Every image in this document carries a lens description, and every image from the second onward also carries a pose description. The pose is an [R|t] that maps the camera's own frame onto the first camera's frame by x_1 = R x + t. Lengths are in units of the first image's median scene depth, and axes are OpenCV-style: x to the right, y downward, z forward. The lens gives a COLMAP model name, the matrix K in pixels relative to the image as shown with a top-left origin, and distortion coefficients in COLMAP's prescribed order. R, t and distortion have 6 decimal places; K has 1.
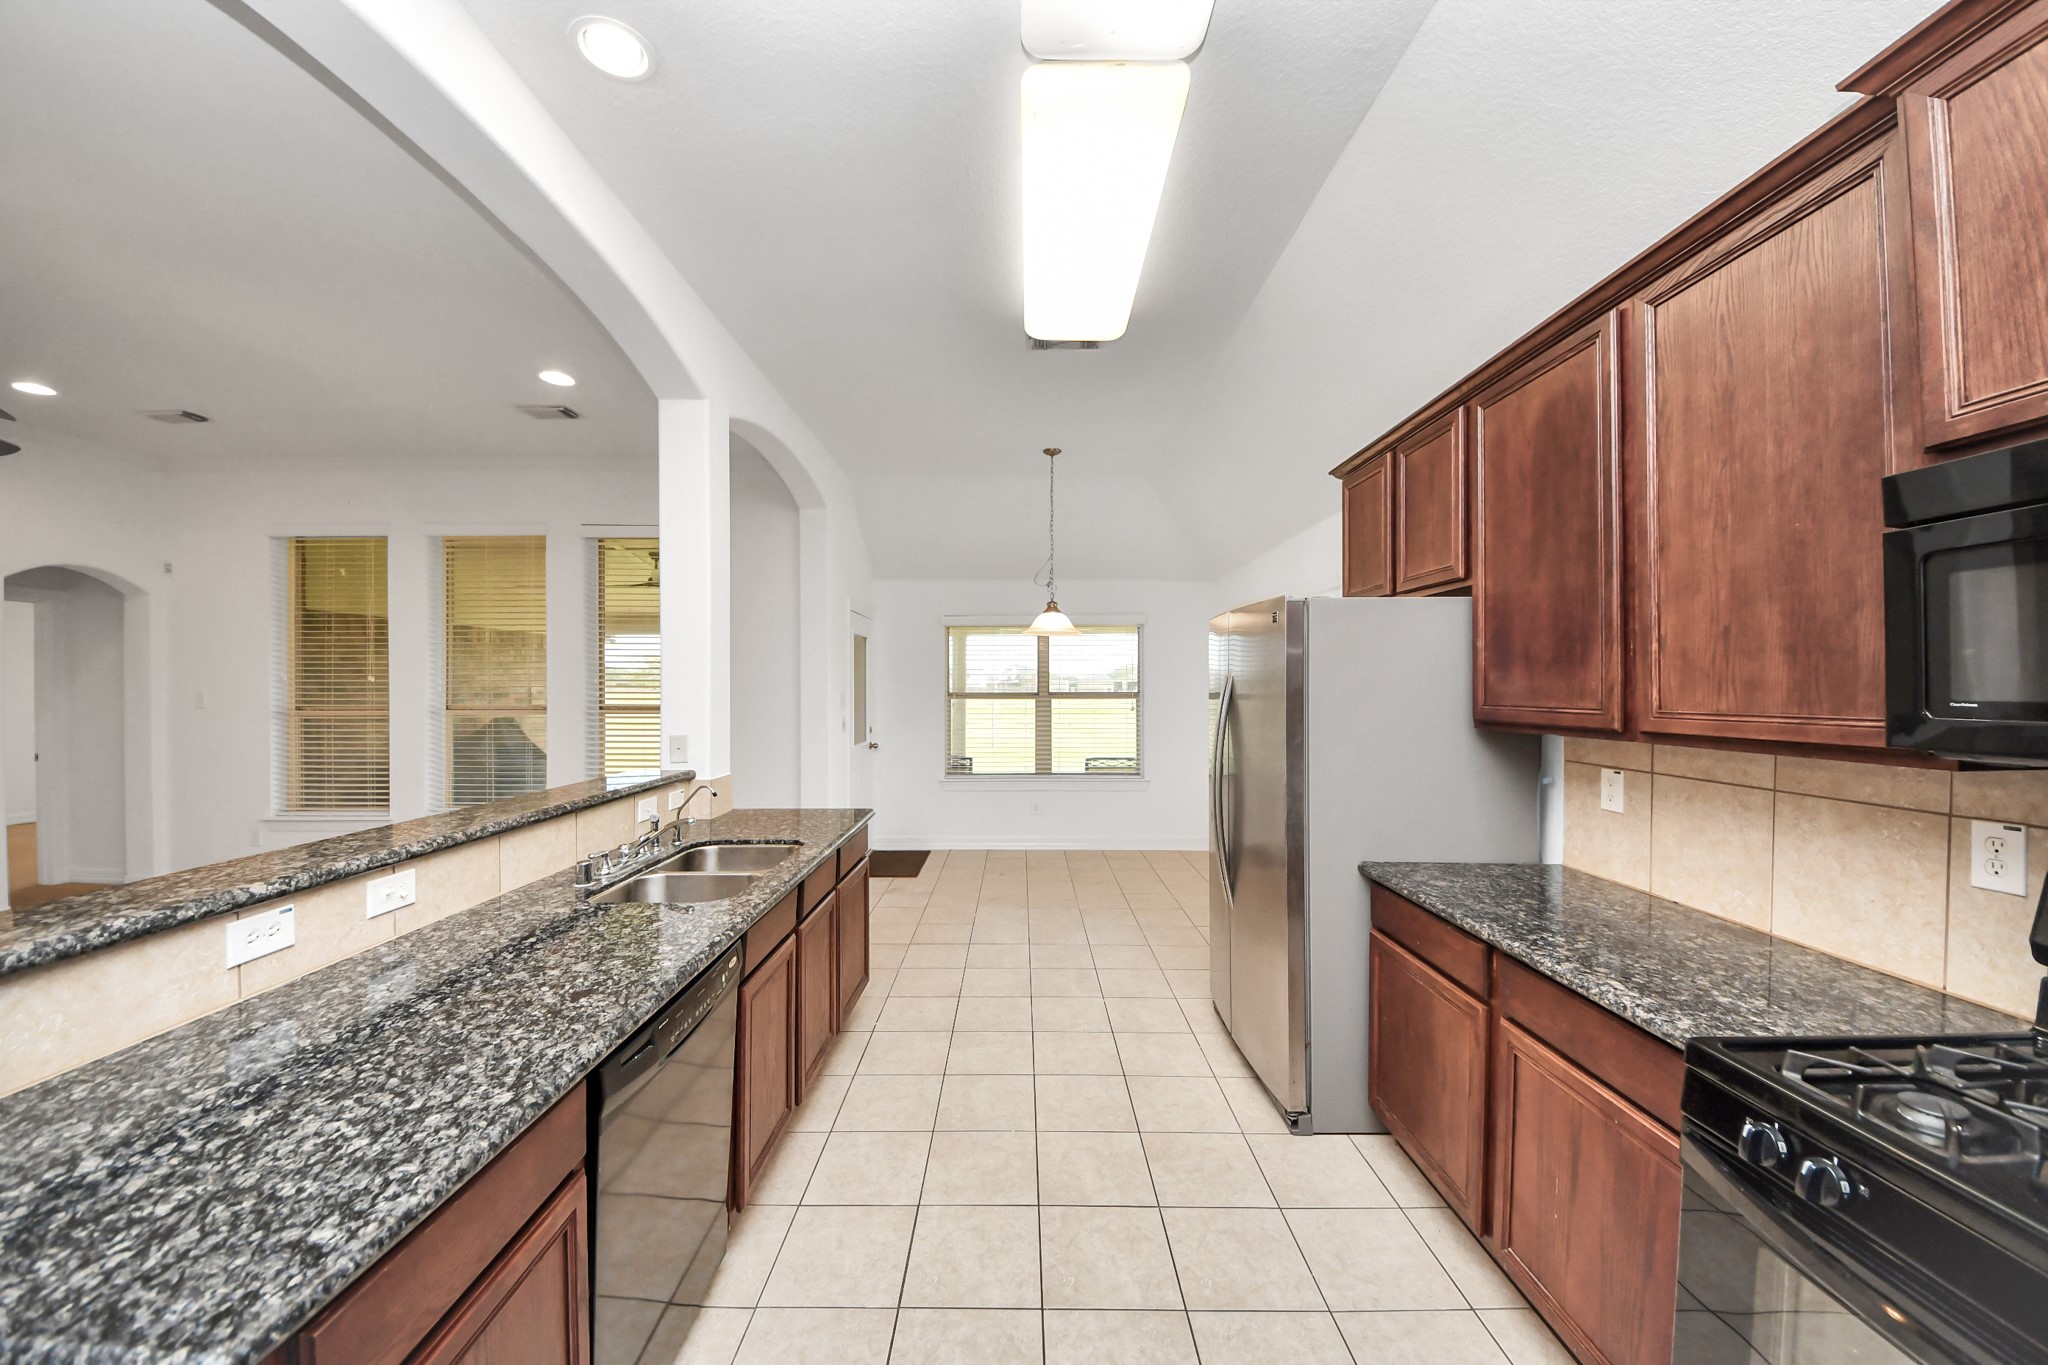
lens RADIAL K [[720.2, 0, 1014.7], [0, 720.2, 689.8], [0, 0, 1]] dist [0.026370, -0.016596]
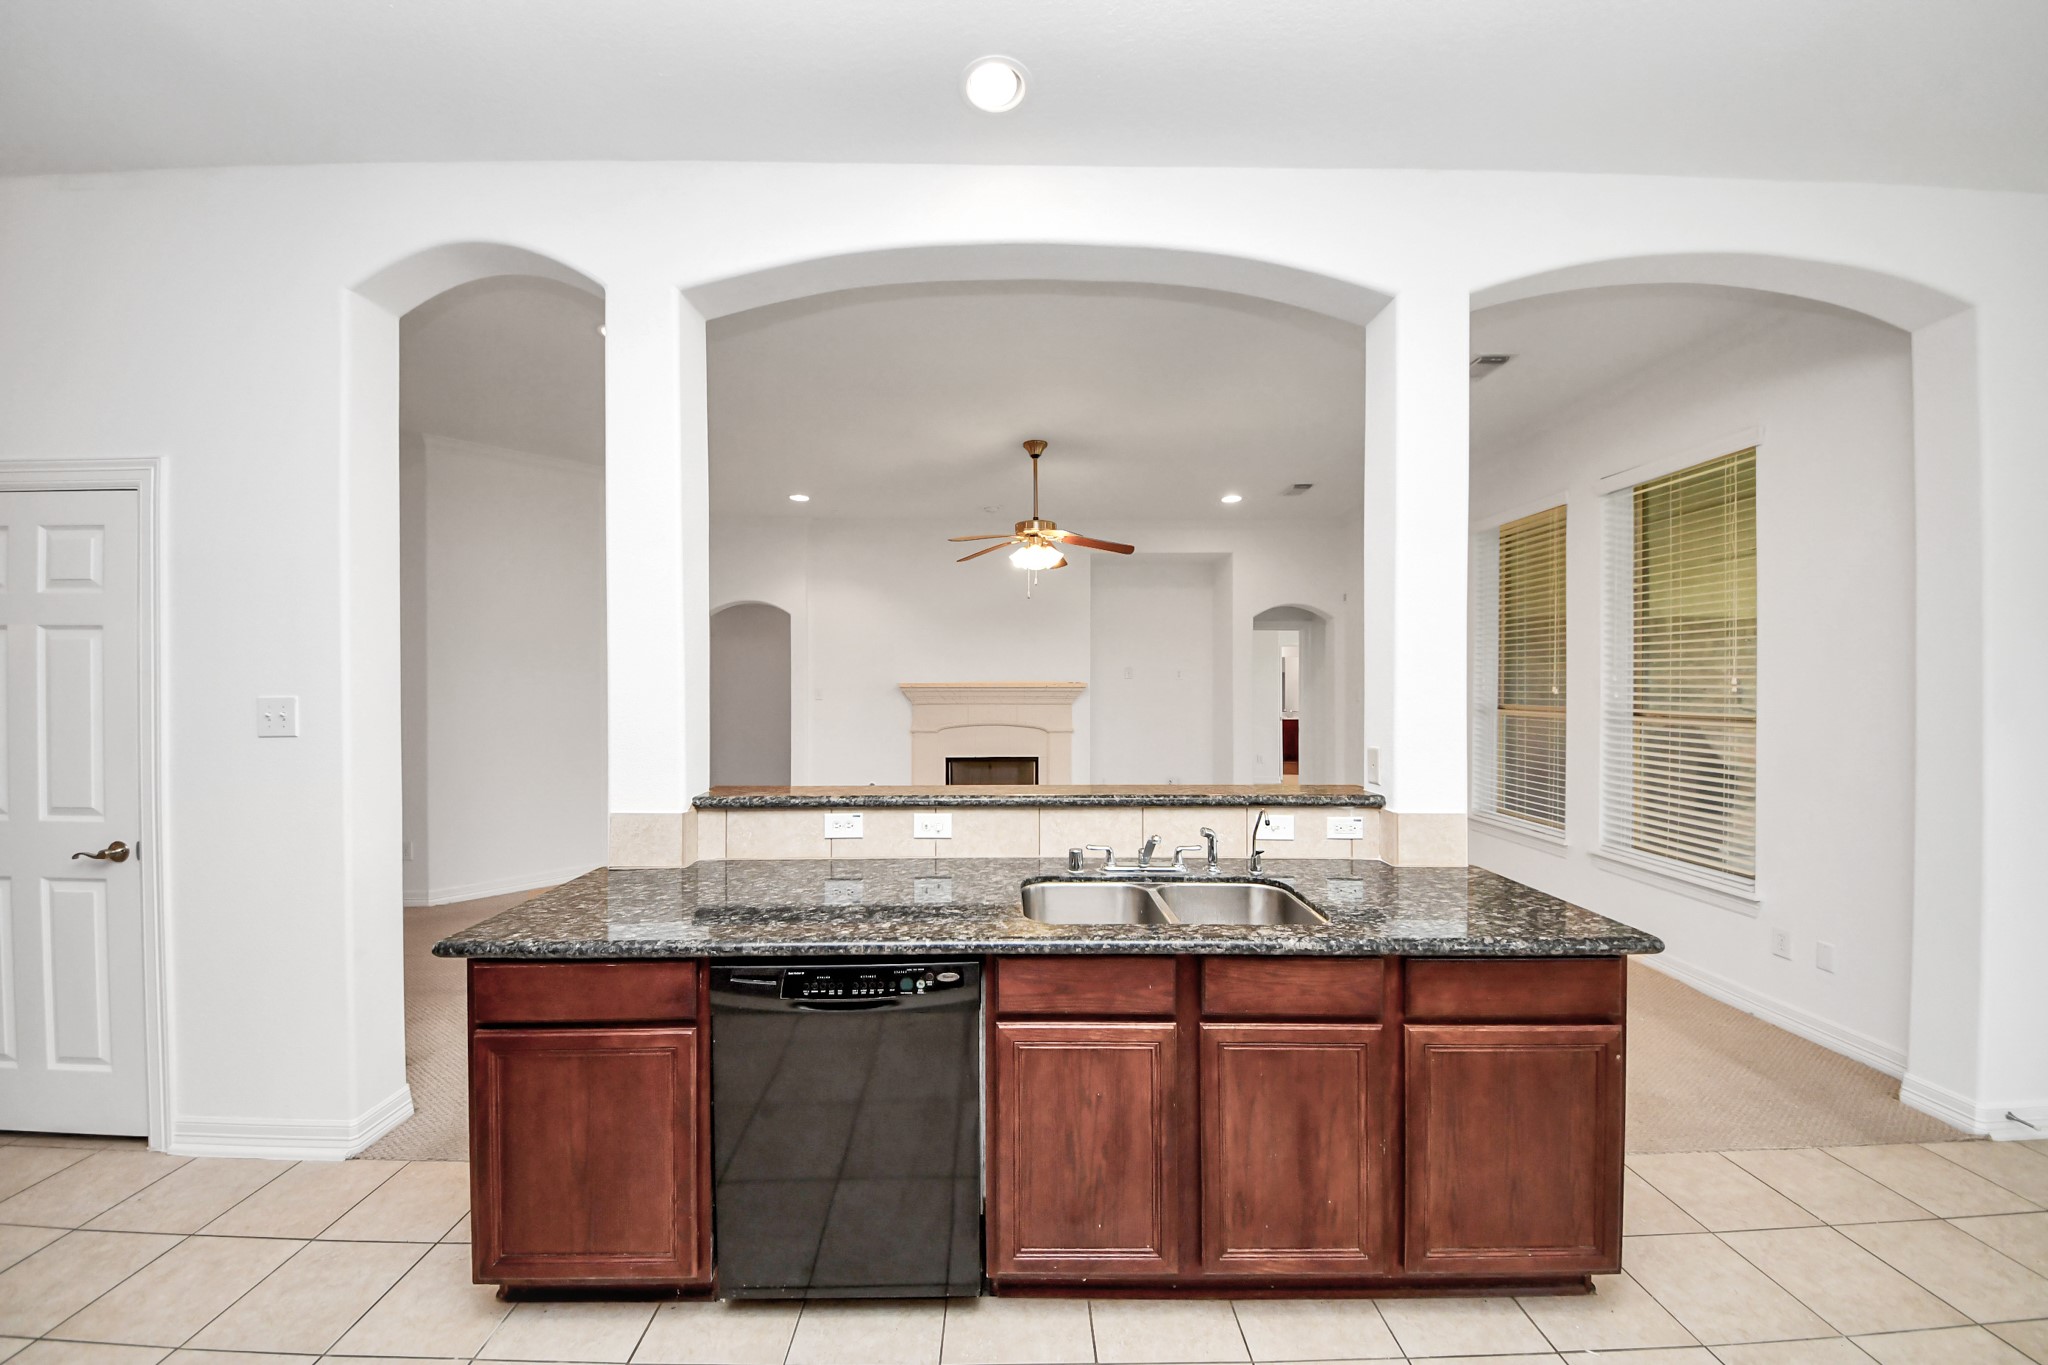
lens RADIAL K [[720.2, 0, 1014.7], [0, 720.2, 689.8], [0, 0, 1]] dist [0.026370, -0.016596]
pose [[0.020193, 0.009968, -0.999746, 0.301786], [-0.007575, 0.999923, 0.009816, -0.004683], [0.999767, 0.007374, 0.020267, 0.583651]]
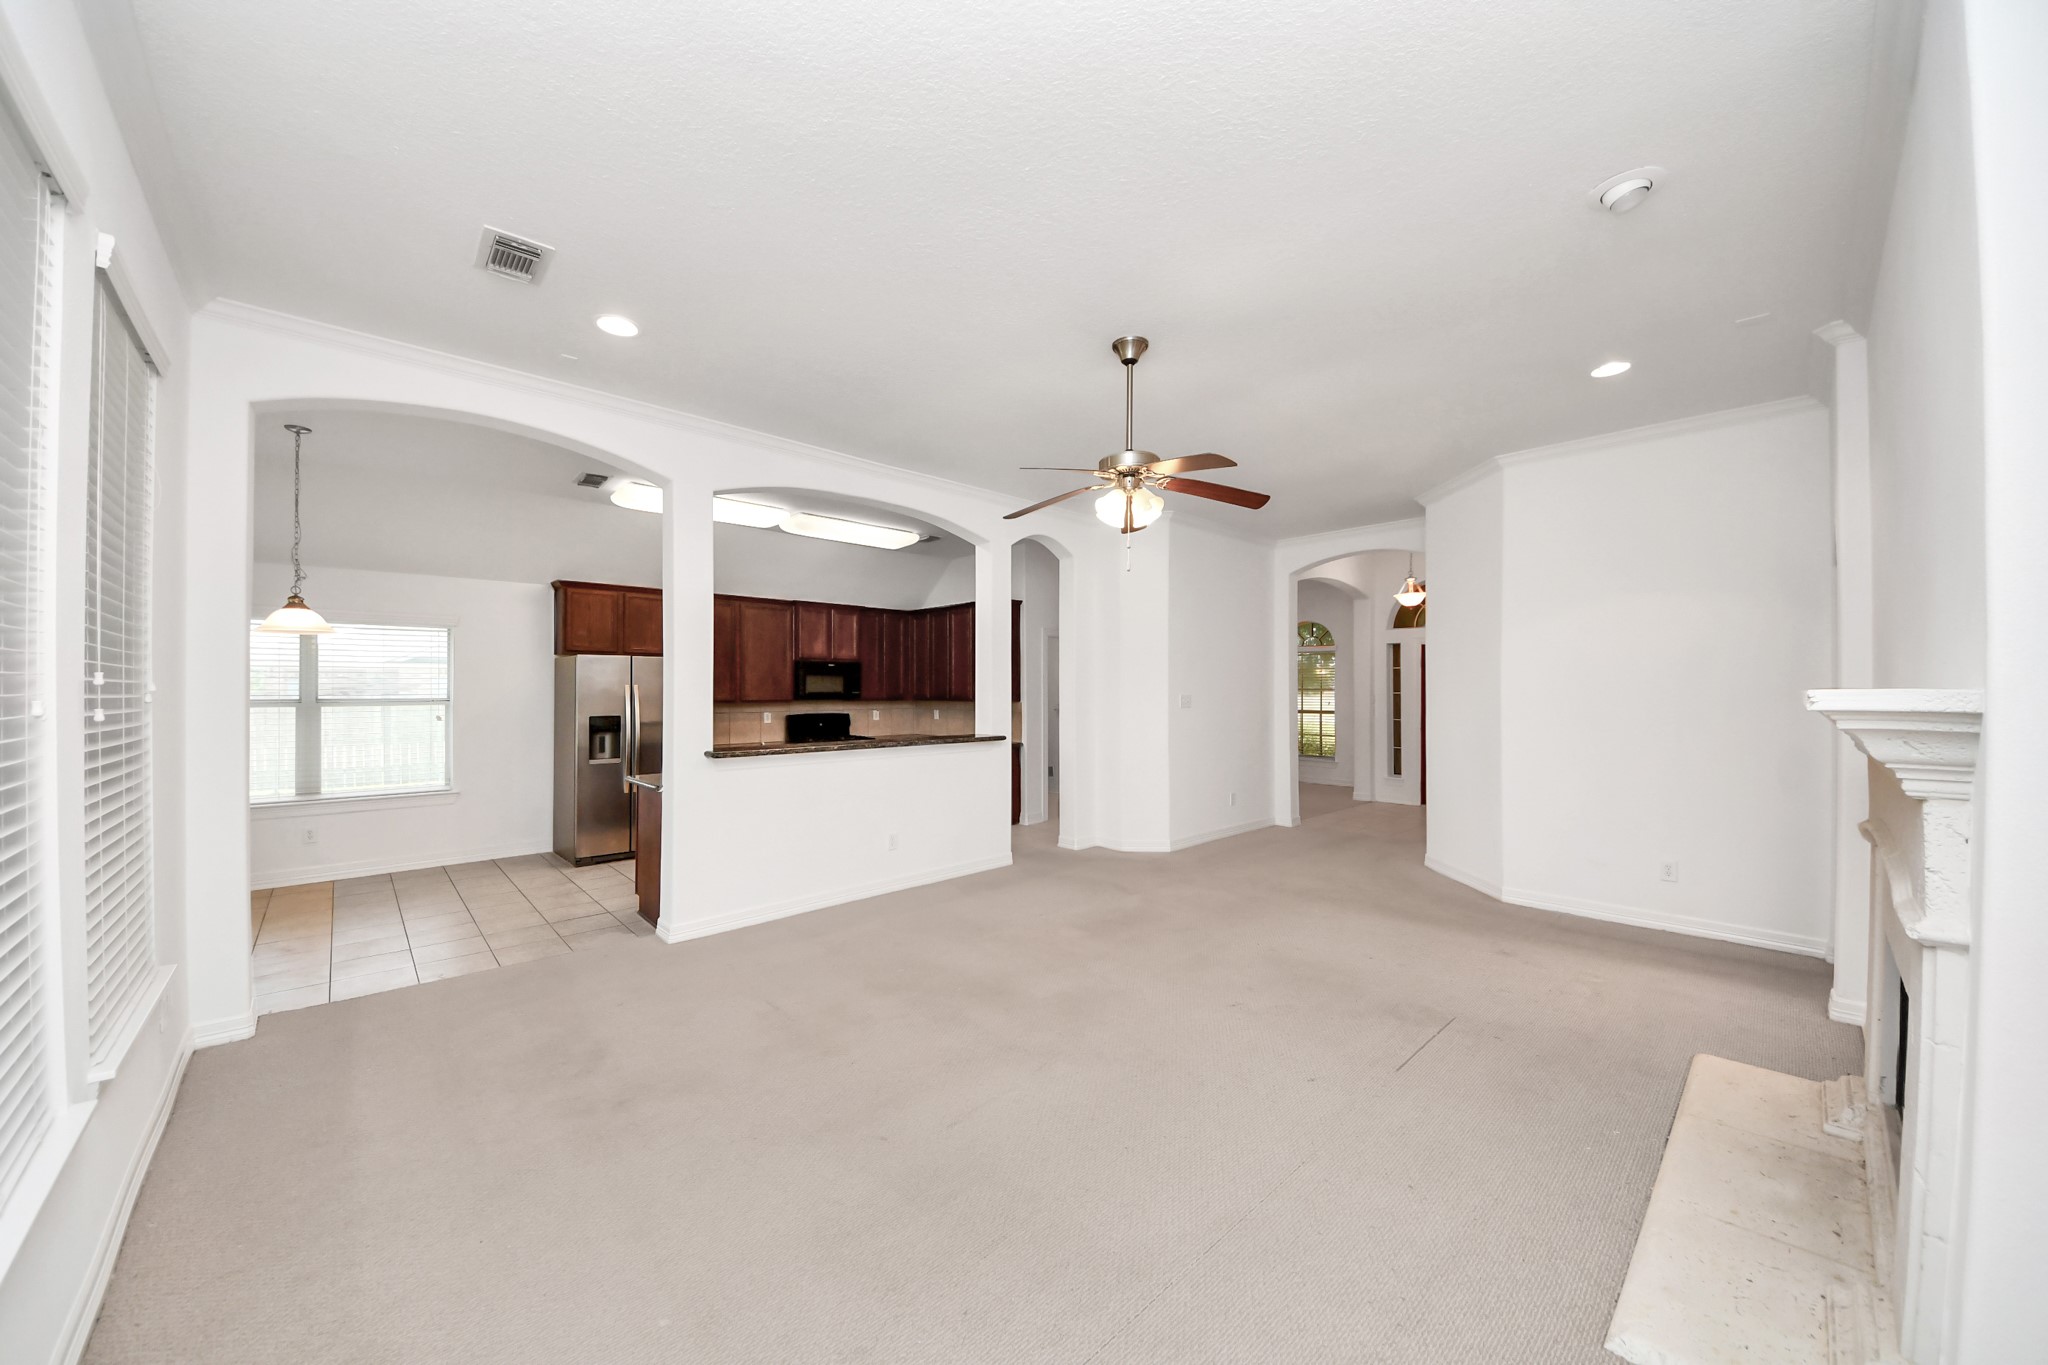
lens RADIAL K [[720.2, 0, 1014.7], [0, 720.2, 689.8], [0, 0, 1]] dist [0.026370, -0.016596]
pose [[-0.683900, 0.000188, 0.729576, -1.890054], [0.005932, 0.999968, 0.005302, -0.011006], [-0.729552, 0.007954, -0.683880, 1.504091]]
